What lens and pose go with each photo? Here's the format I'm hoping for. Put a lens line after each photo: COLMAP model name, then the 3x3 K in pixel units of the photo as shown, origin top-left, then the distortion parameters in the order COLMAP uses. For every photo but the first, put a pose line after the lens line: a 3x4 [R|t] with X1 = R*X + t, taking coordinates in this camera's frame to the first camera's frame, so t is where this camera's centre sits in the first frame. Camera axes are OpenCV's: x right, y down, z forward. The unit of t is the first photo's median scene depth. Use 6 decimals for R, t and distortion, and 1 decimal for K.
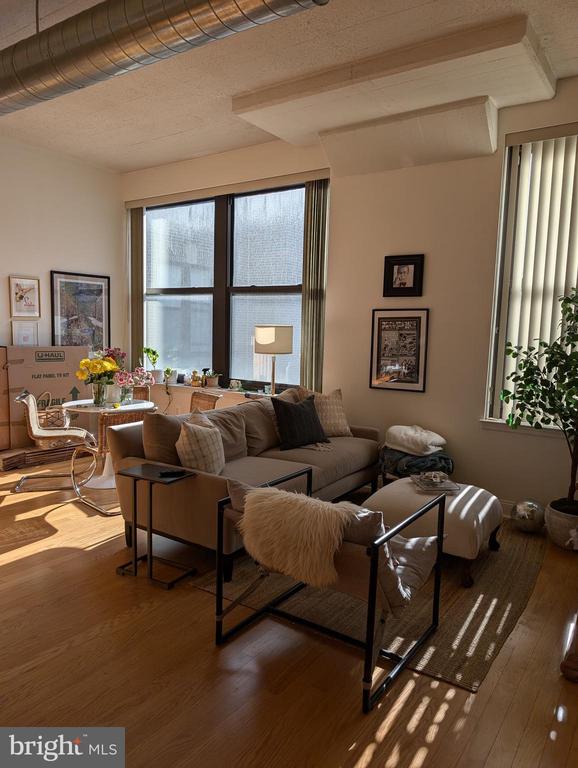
lens RADIAL K [[547.4, 0, 288.5], [0, 547.4, 392.5], [0, 0, 1]] dist [0.001698, -0.001344]
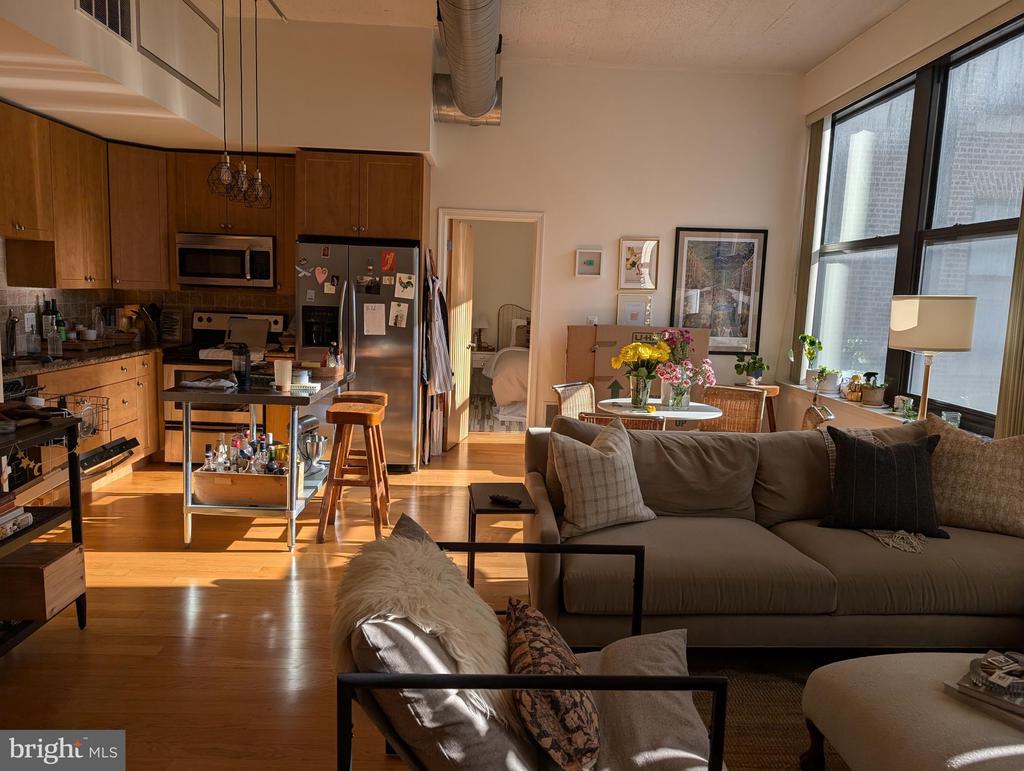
lens RADIAL K [[729.8, 0, 512.0], [0, 729.8, 385.5], [0, 0, 1]] dist [0.001698, -0.001344]
pose [[0.585990, 0.092338, -0.805040, 0.304244], [-0.107035, 0.993601, 0.036054, -0.019875], [0.803218, 0.065040, 0.592124, 0.264802]]
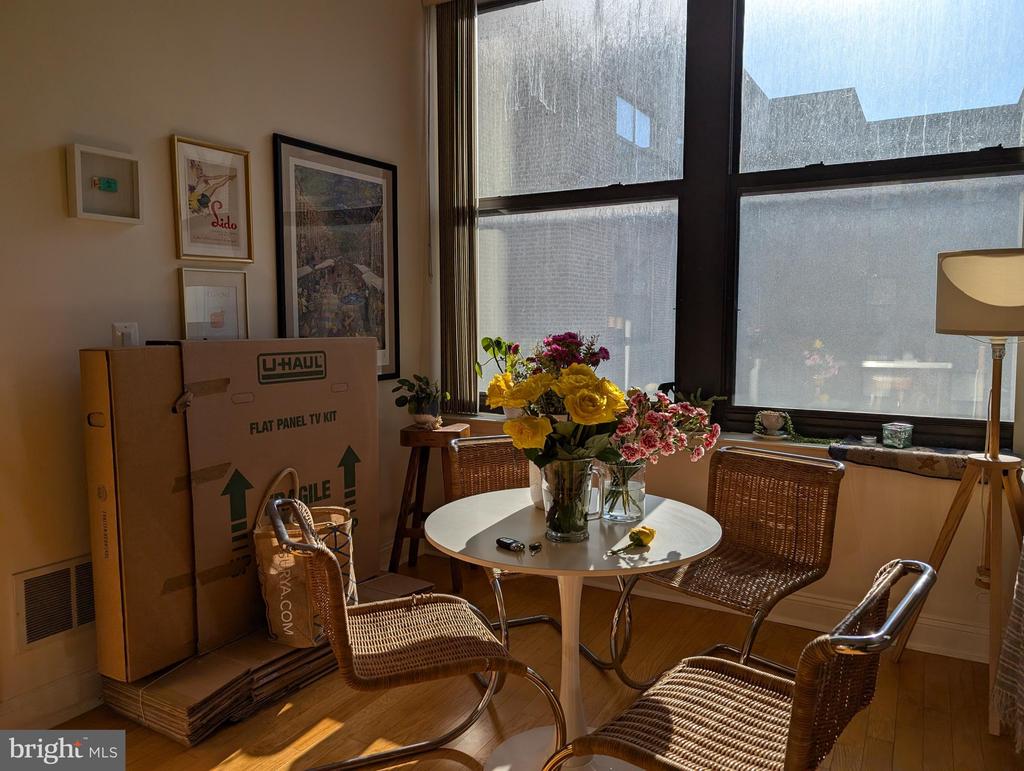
lens RADIAL K [[729.8, 0, 512.0], [0, 729.8, 385.5], [0, 0, 1]] dist [0.001698, -0.001344]
pose [[0.995467, -0.037360, 0.087467, -0.369364], [0.039253, 0.999029, -0.020023, -0.042955], [-0.086634, 0.023366, 0.995966, 0.571605]]
